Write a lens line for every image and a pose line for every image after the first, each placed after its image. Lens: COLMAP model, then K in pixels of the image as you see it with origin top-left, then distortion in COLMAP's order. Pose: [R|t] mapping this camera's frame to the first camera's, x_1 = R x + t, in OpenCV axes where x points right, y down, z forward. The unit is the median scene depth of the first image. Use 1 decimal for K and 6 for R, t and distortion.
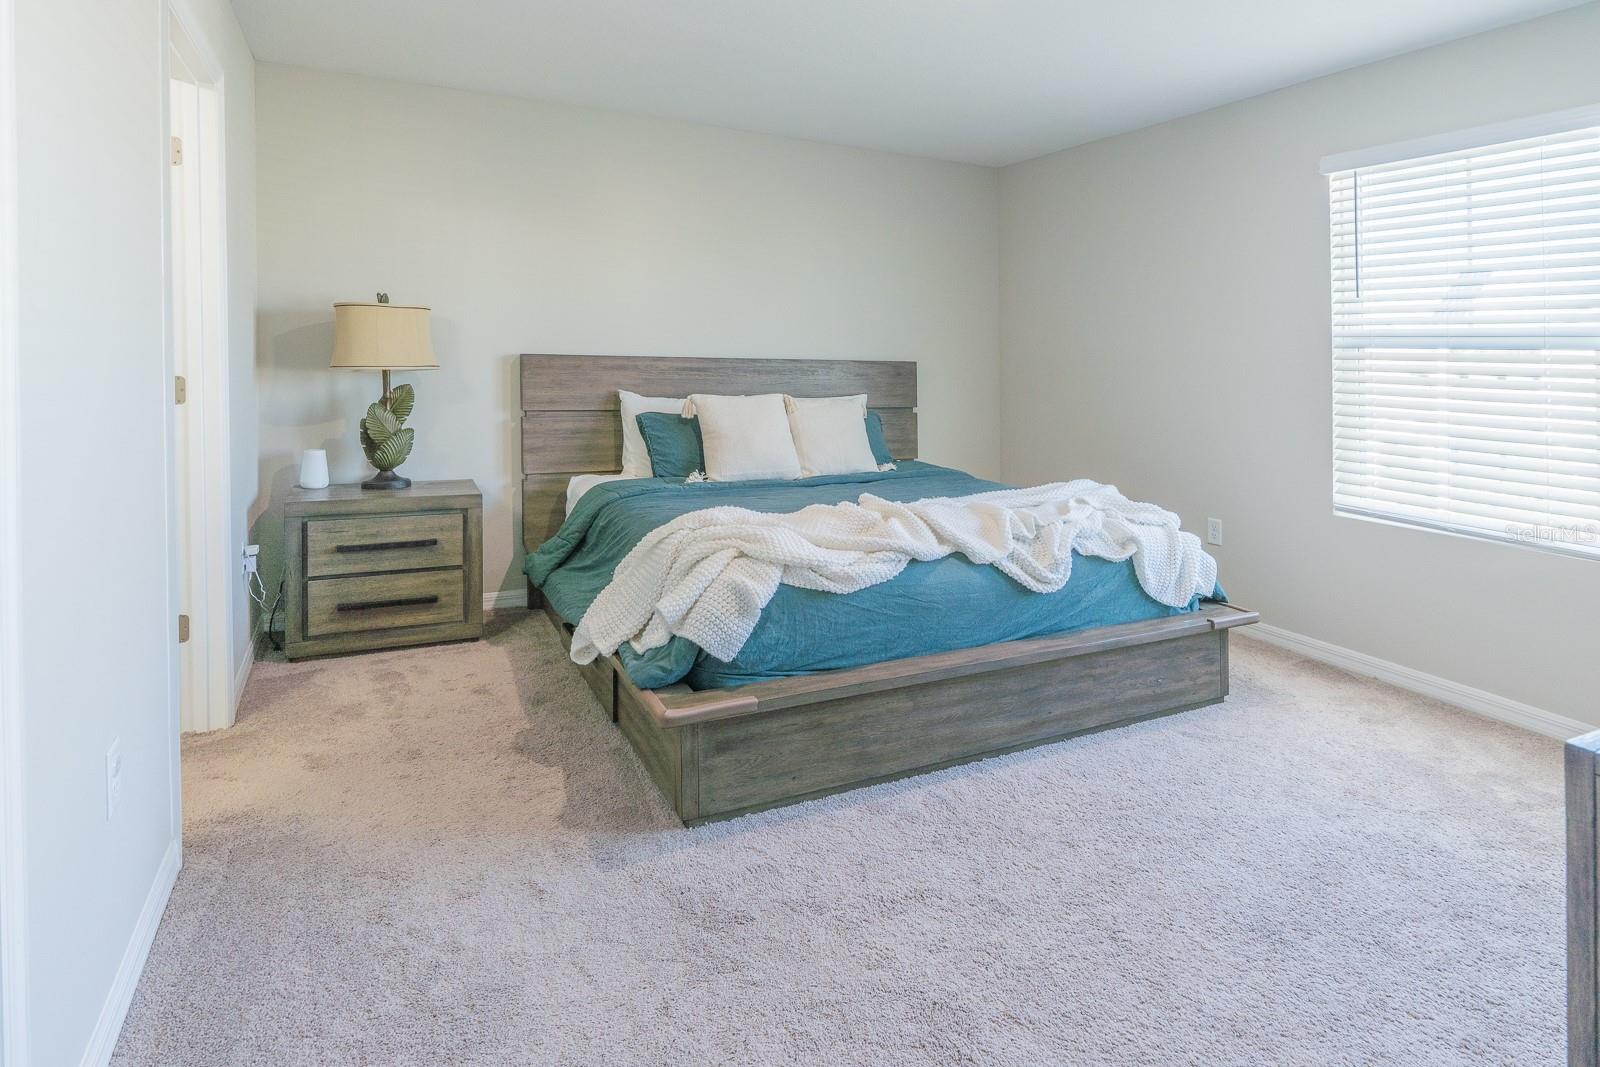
lens RADIAL K [[885.9, 0, 800.6], [0, 885.9, 478.4], [0, 0, 1]] dist [0.003100, 0.000114]
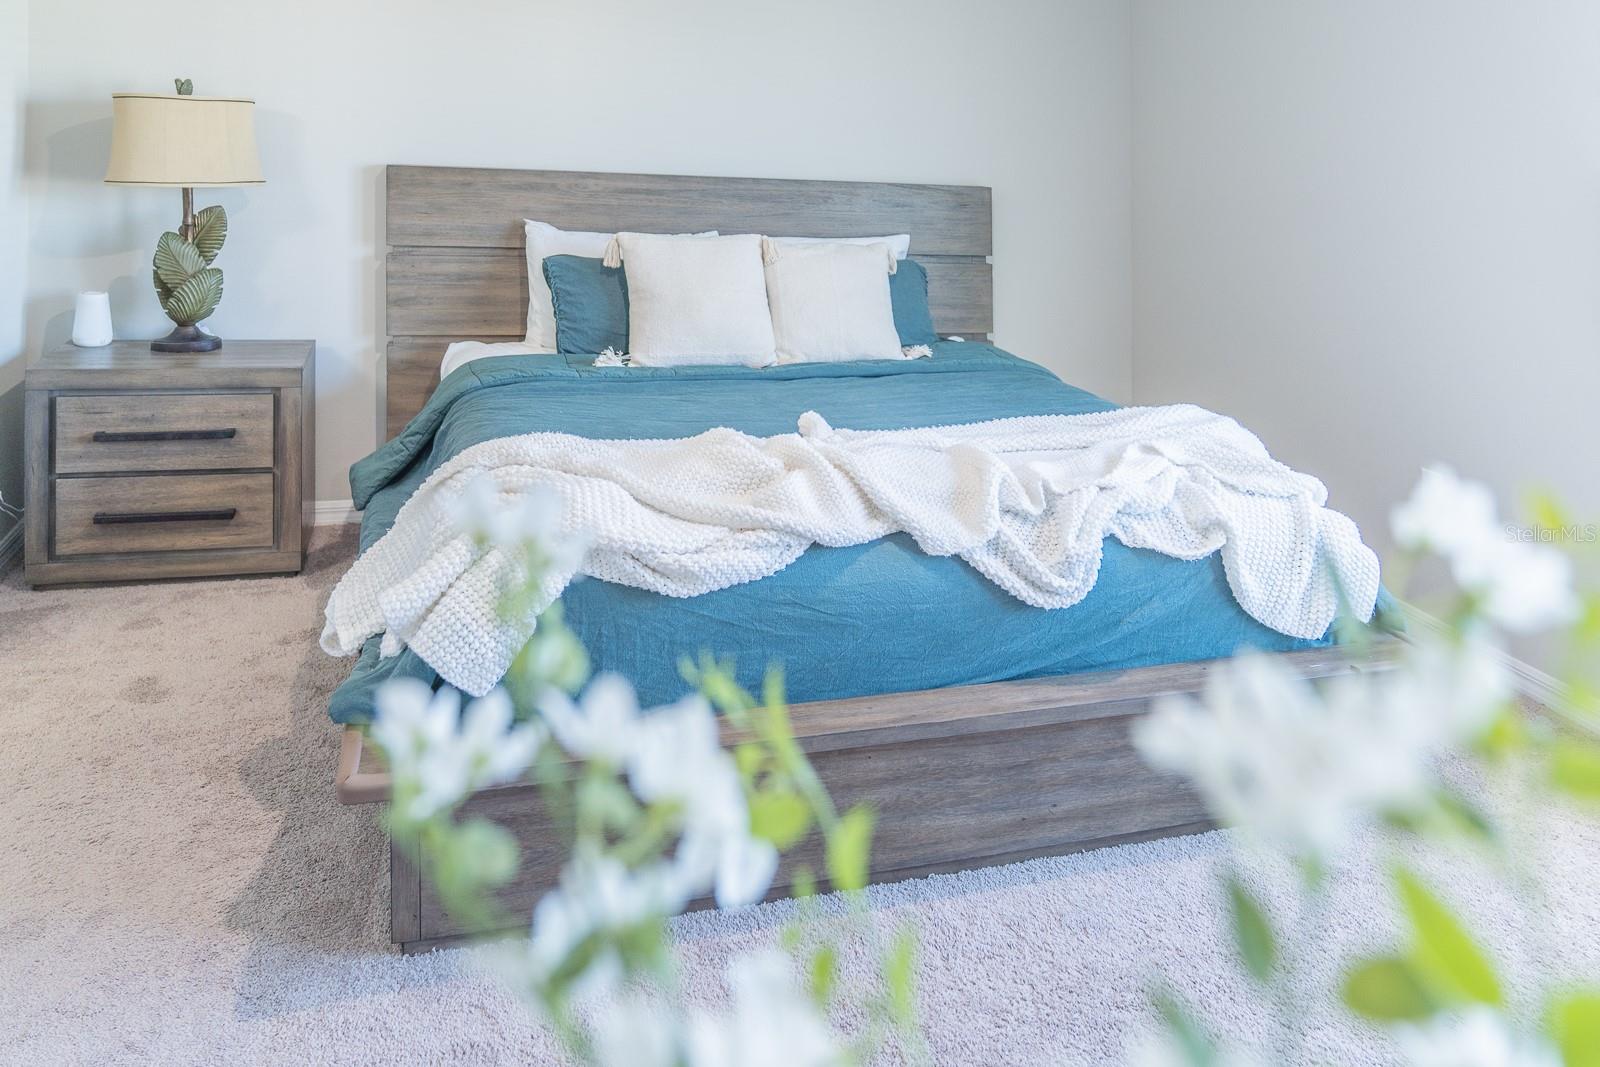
lens RADIAL K [[1239.3, 0, 798.8], [0, 1239.3, 253.7], [0, 0, 1]] dist [-0.013486, -0.001288]
pose [[0.987389, 0.042155, -0.152594, 0.173744], [-0.047819, 0.998289, -0.033639, -0.058991], [0.150915, 0.040512, 0.987716, 0.098462]]
